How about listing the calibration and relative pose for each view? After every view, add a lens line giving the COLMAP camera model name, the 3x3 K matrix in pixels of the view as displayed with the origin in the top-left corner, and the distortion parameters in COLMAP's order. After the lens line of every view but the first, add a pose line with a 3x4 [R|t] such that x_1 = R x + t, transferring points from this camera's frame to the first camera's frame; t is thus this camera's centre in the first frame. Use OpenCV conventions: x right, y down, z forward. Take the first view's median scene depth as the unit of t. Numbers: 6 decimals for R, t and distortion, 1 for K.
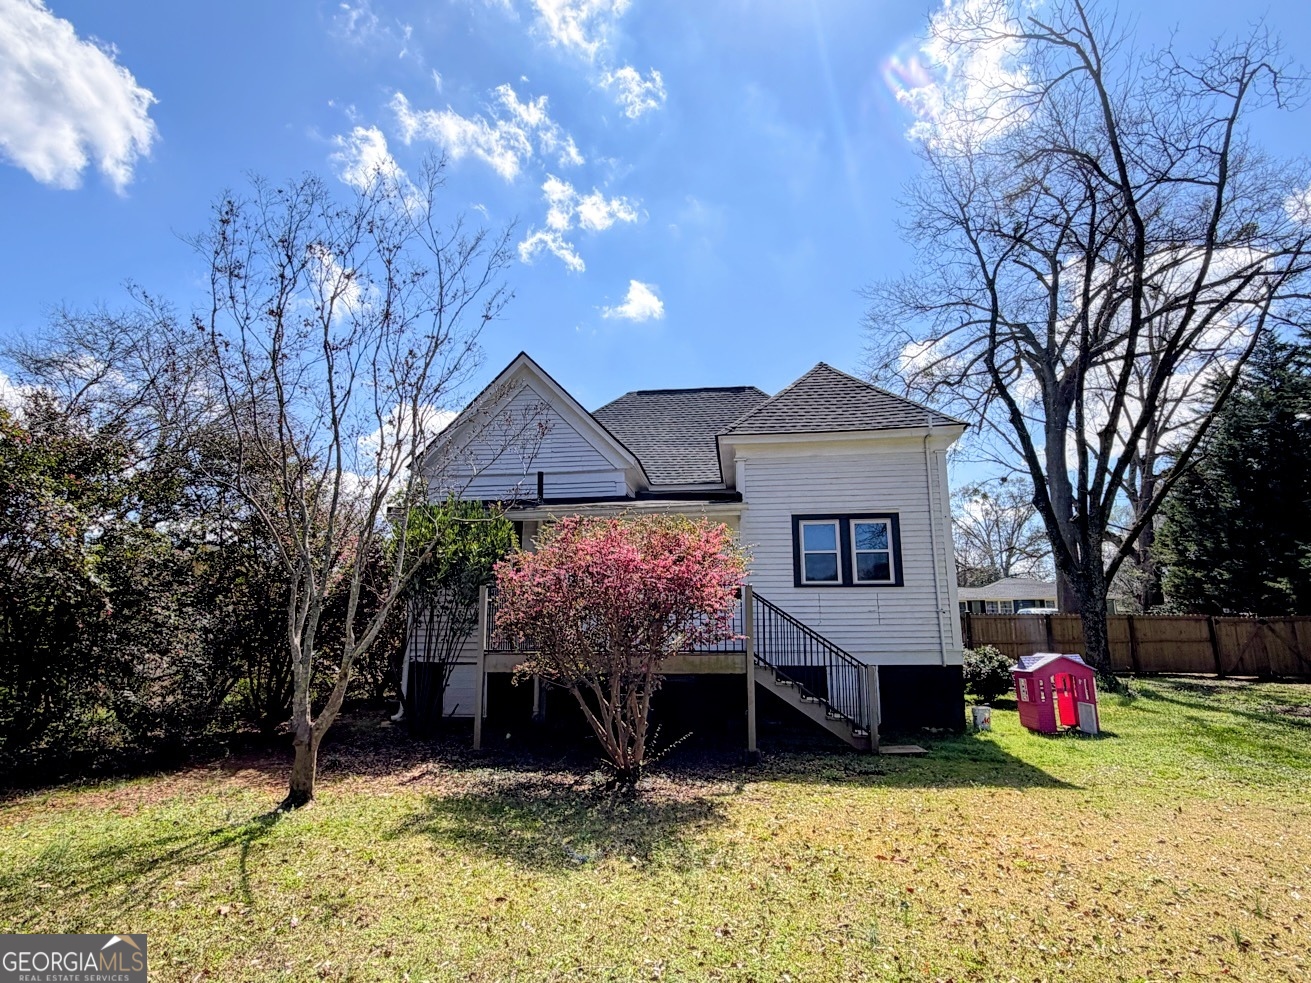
lens RADIAL K [[741.7, 0, 655.5], [0, 741.7, 491.5], [0, 0, 1]] dist [0.001864, 0.000381]
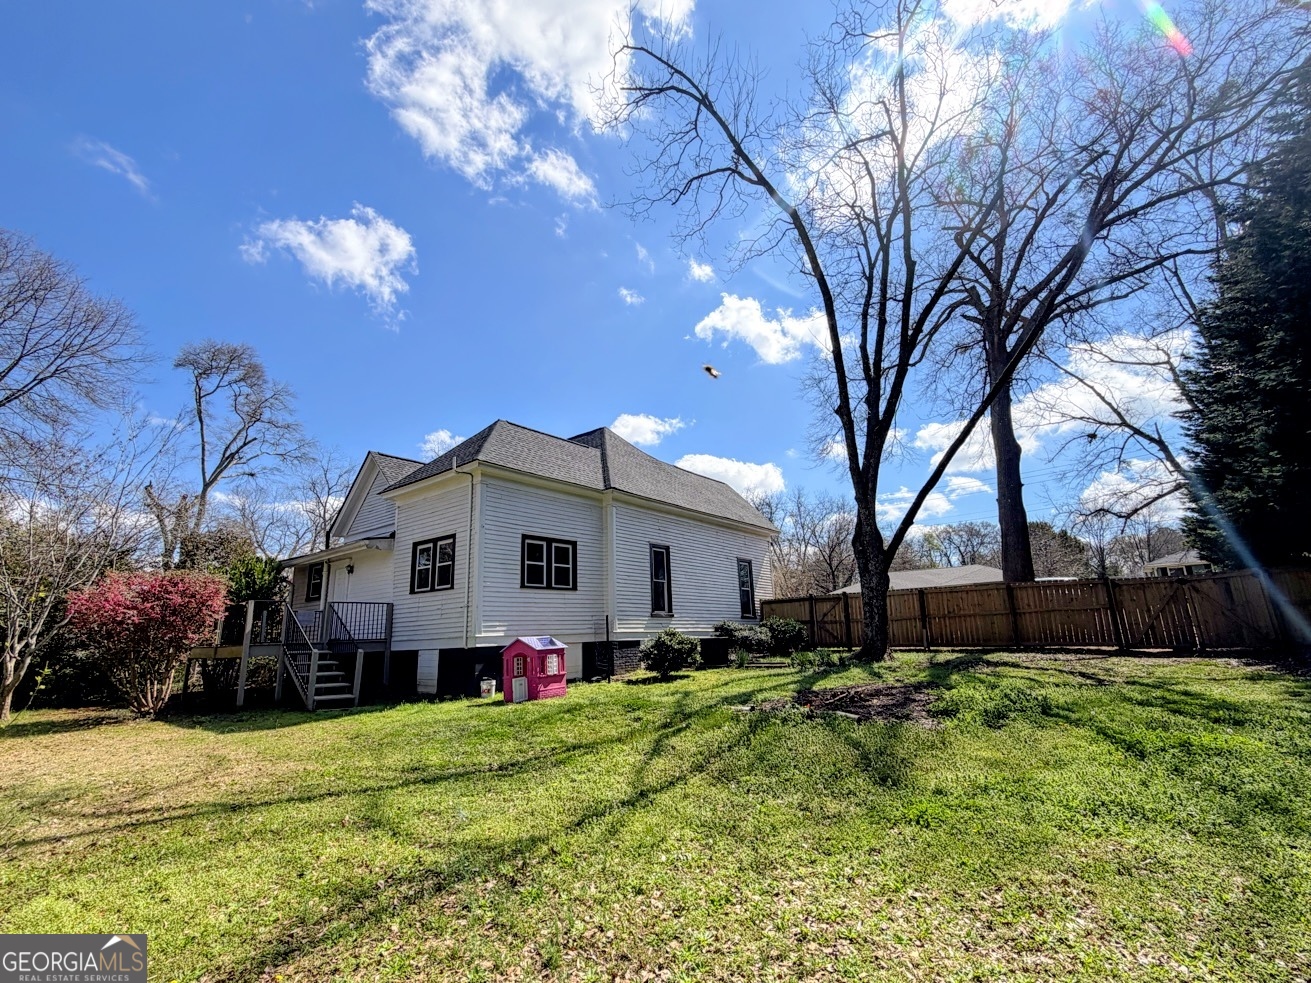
lens RADIAL K [[603.8, 0, 656.6], [0, 603.8, 495.3], [0, 0, 1]] dist [0.001561, -0.000493]
pose [[0.844160, -0.144789, -0.516169, 1.166848], [0.137211, 0.989120, -0.053055, 0.066207], [0.518235, -0.026037, 0.854842, 0.240295]]
